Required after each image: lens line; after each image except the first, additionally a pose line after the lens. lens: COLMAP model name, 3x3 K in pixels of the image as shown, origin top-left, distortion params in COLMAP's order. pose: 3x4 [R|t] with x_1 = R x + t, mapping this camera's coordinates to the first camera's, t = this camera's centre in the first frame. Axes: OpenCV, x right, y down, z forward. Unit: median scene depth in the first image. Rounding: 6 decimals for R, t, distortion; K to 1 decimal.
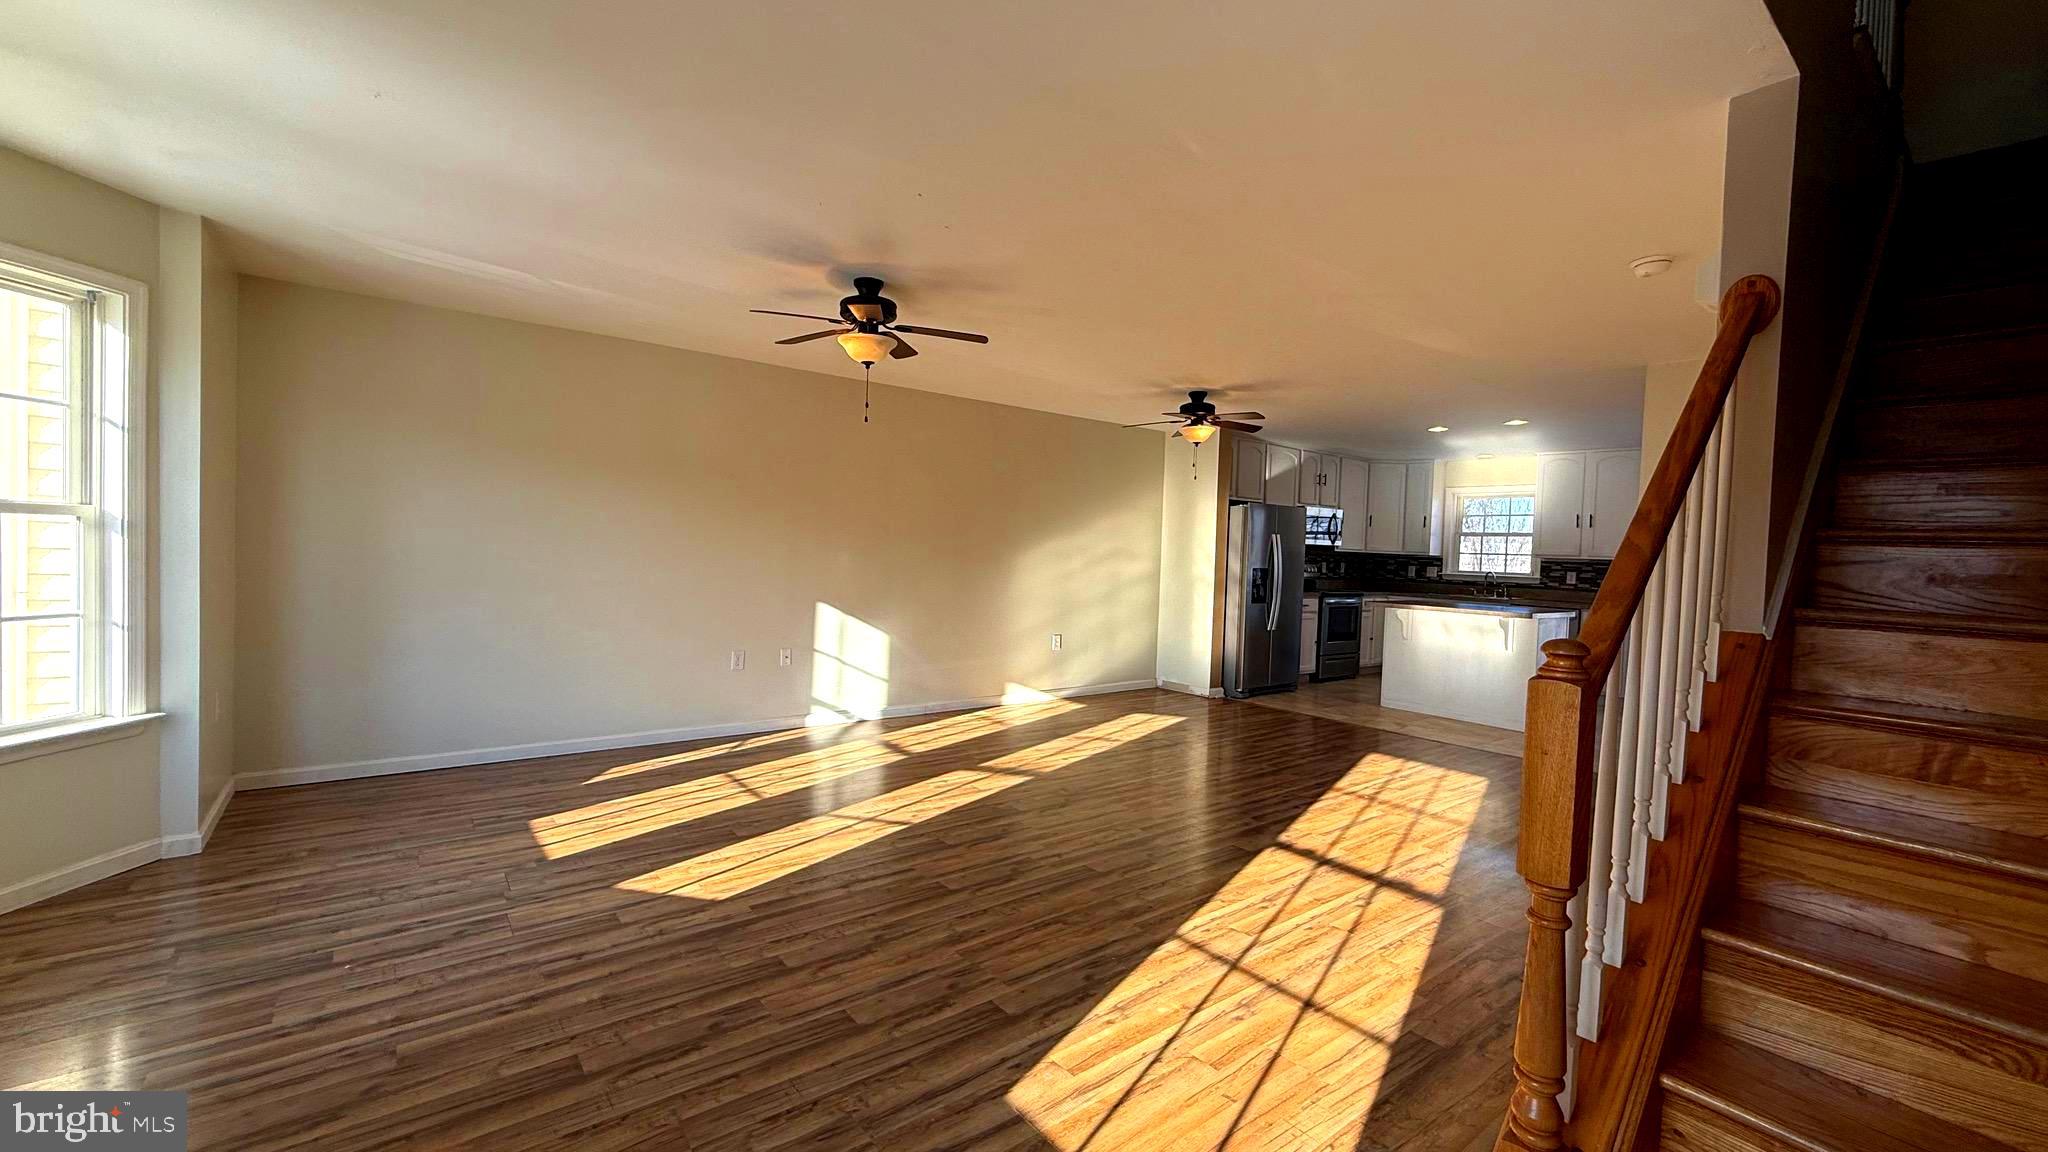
lens RADIAL K [[818.3, 0, 1019.3], [0, 818.3, 574.4], [0, 0, 1]] dist [0.000839, -0.000012]
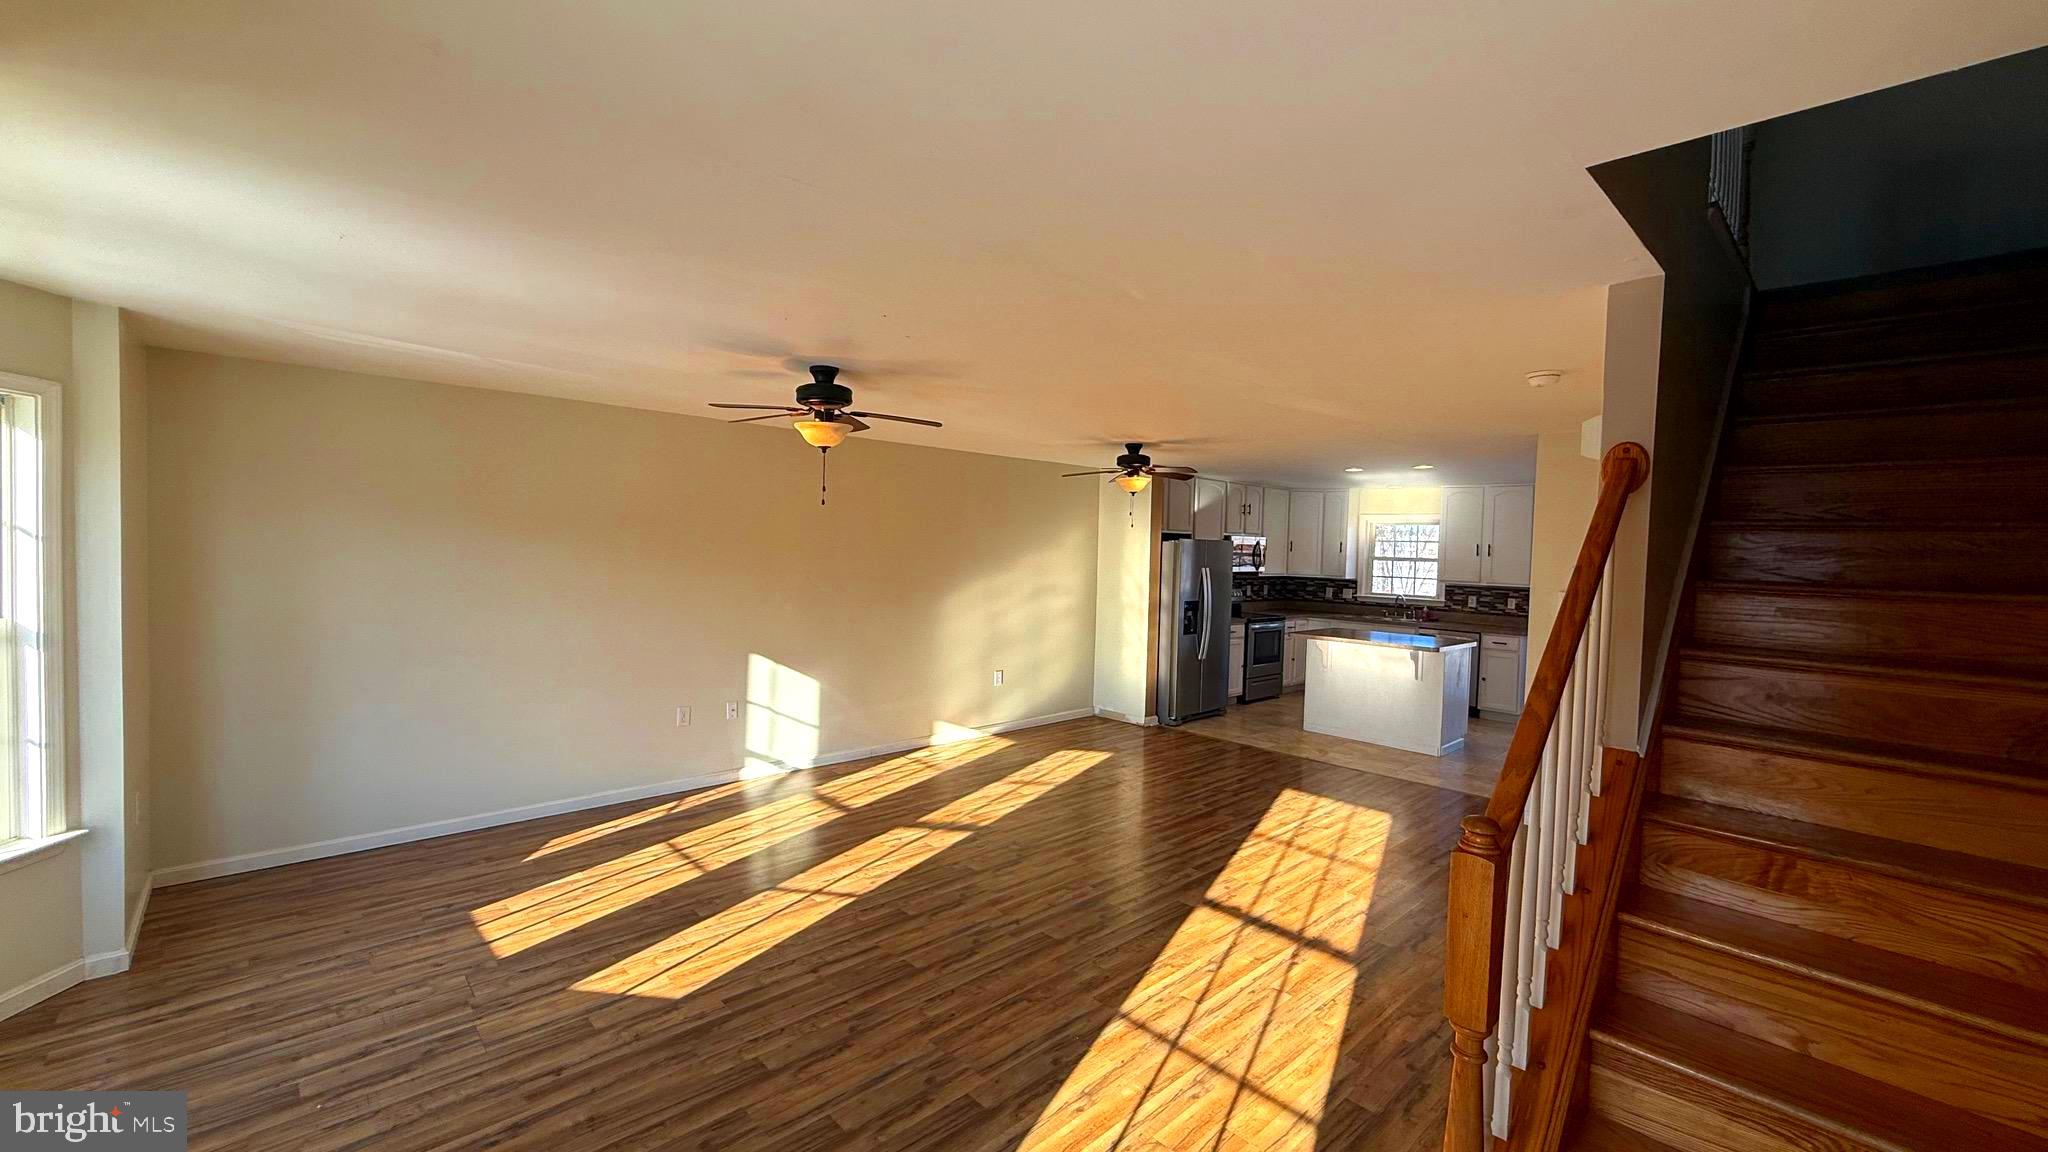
lens RADIAL K [[818.3, 0, 1019.3], [0, 818.3, 574.4], [0, 0, 1]] dist [0.000839, -0.000012]
pose [[0.995859, -0.011256, 0.090211, -0.044528], [0.010580, 0.999912, 0.007968, -0.130067], [-0.090292, -0.006981, 0.995891, -0.050603]]
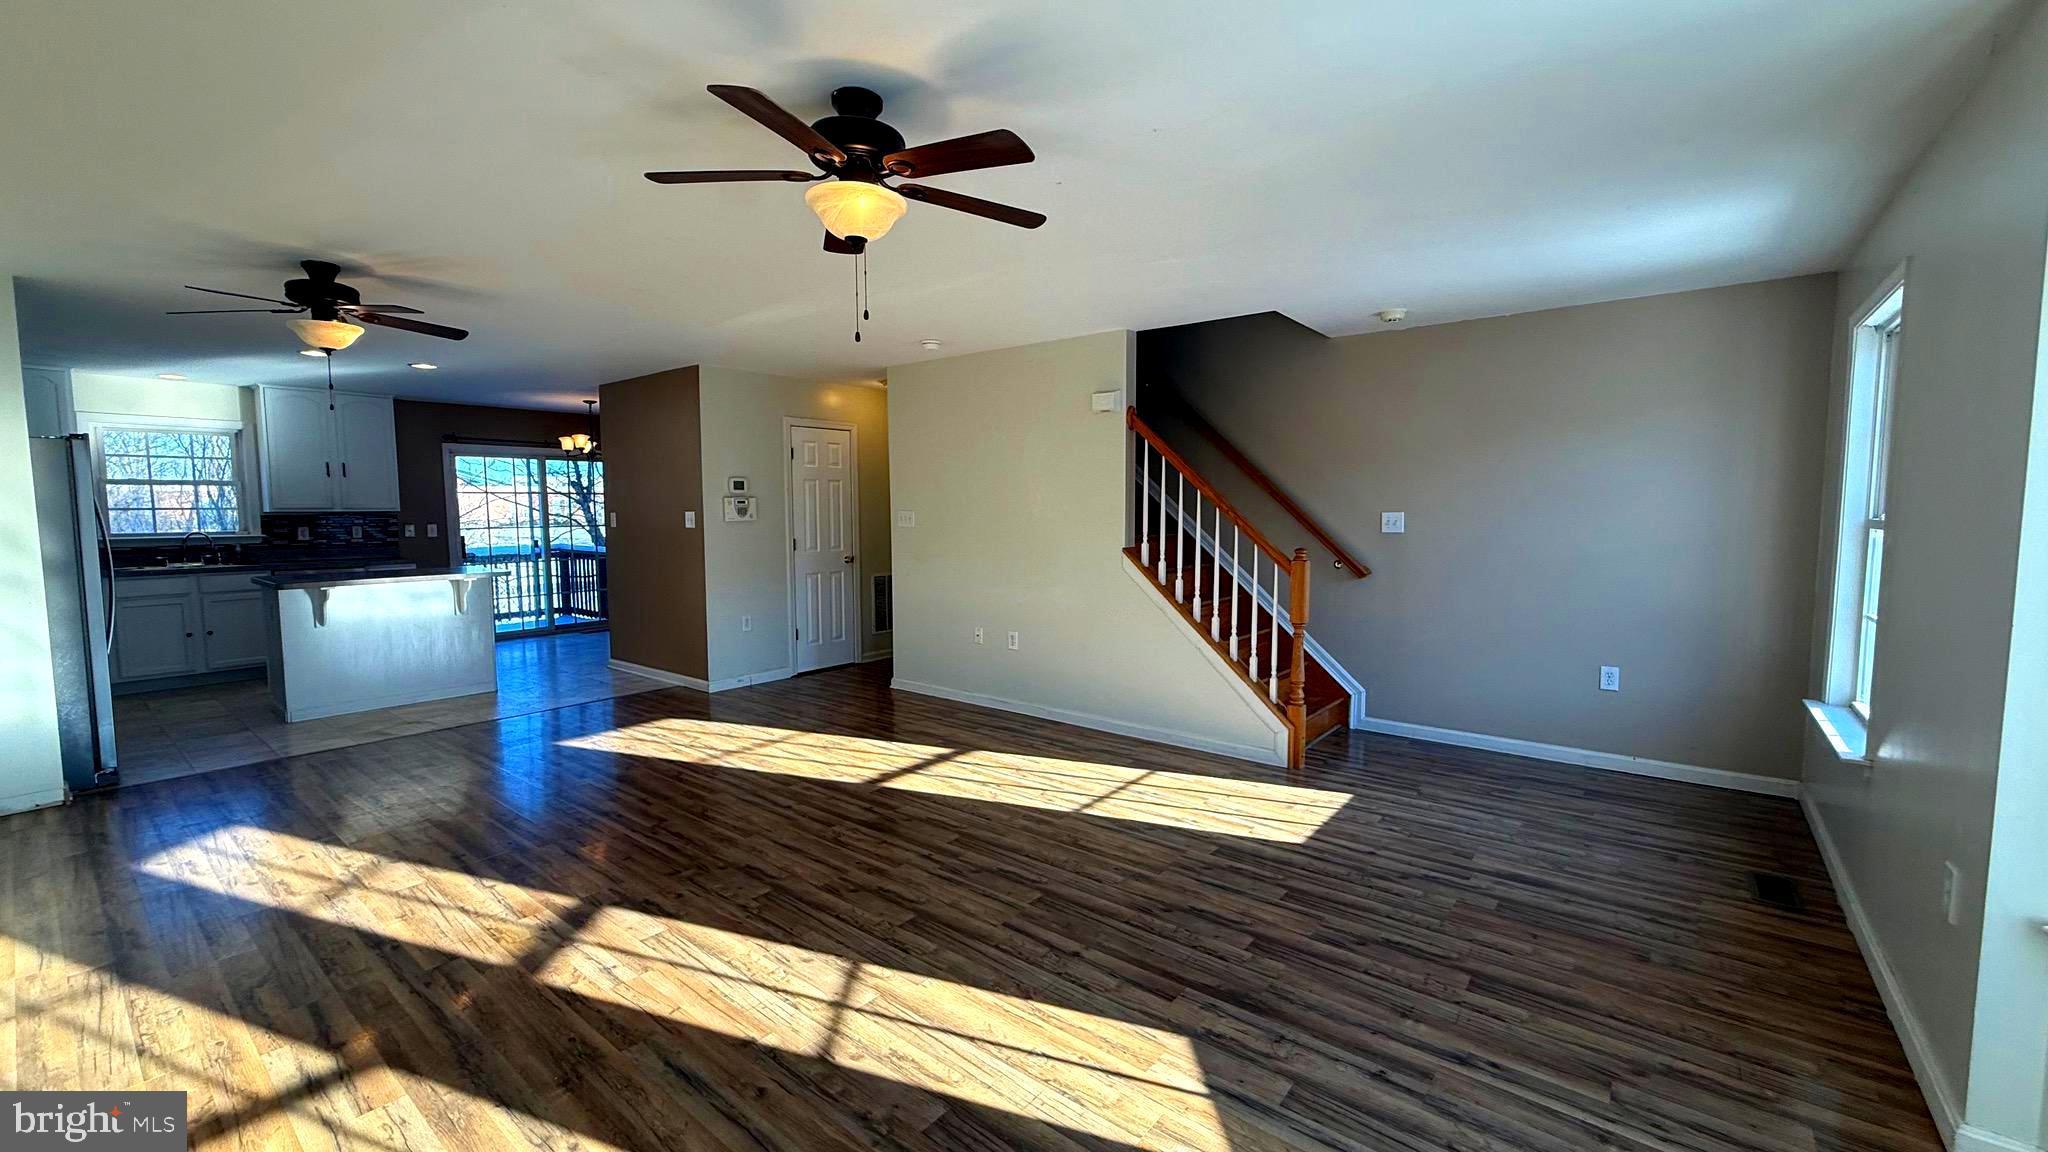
lens RADIAL K [[818.3, 0, 1019.3], [0, 818.3, 574.4], [0, 0, 1]] dist [0.000839, -0.000012]
pose [[-0.230648, -0.112975, 0.966456, -1.000807], [0.027274, 0.992096, 0.122481, -0.108995], [-0.972655, 0.054609, -0.225744, 1.274487]]
